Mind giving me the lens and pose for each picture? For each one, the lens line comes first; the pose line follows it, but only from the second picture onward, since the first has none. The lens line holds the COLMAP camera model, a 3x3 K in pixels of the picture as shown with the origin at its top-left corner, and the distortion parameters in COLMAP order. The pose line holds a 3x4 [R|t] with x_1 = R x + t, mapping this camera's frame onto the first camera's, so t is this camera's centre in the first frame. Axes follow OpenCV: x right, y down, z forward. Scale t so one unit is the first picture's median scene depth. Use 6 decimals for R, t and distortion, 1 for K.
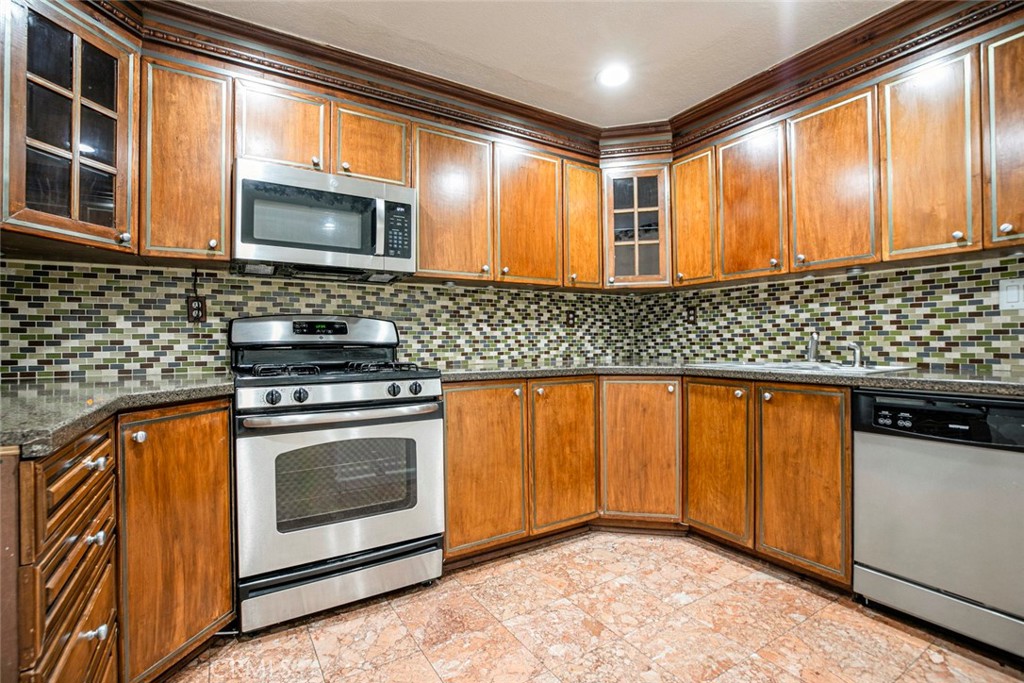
lens RADIAL K [[468.4, 0, 510.4], [0, 468.4, 341.0], [0, 0, 1]] dist [-0.001288, -0.000036]
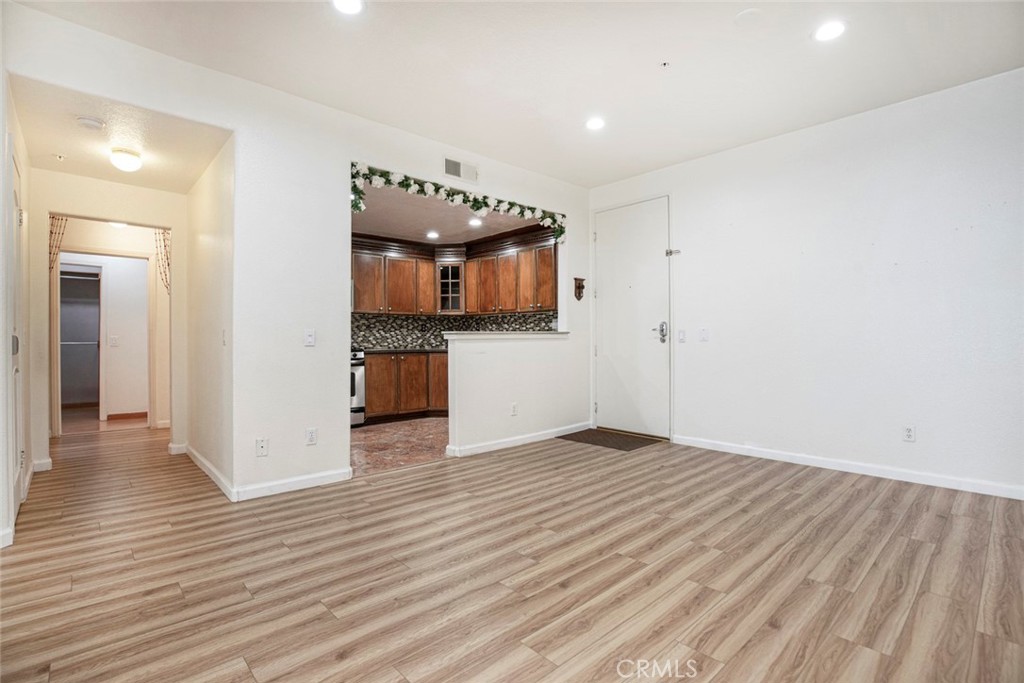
lens RADIAL K [[468.4, 0, 493.1], [0, 468.4, 341.7], [0, 0, 1]] dist [-0.001288, -0.000036]
pose [[0.988838, 0.001524, 0.148990, 0.140036], [-0.002947, 0.999952, 0.009330, -0.006547], [-0.148968, -0.009665, 0.988795, -1.313422]]
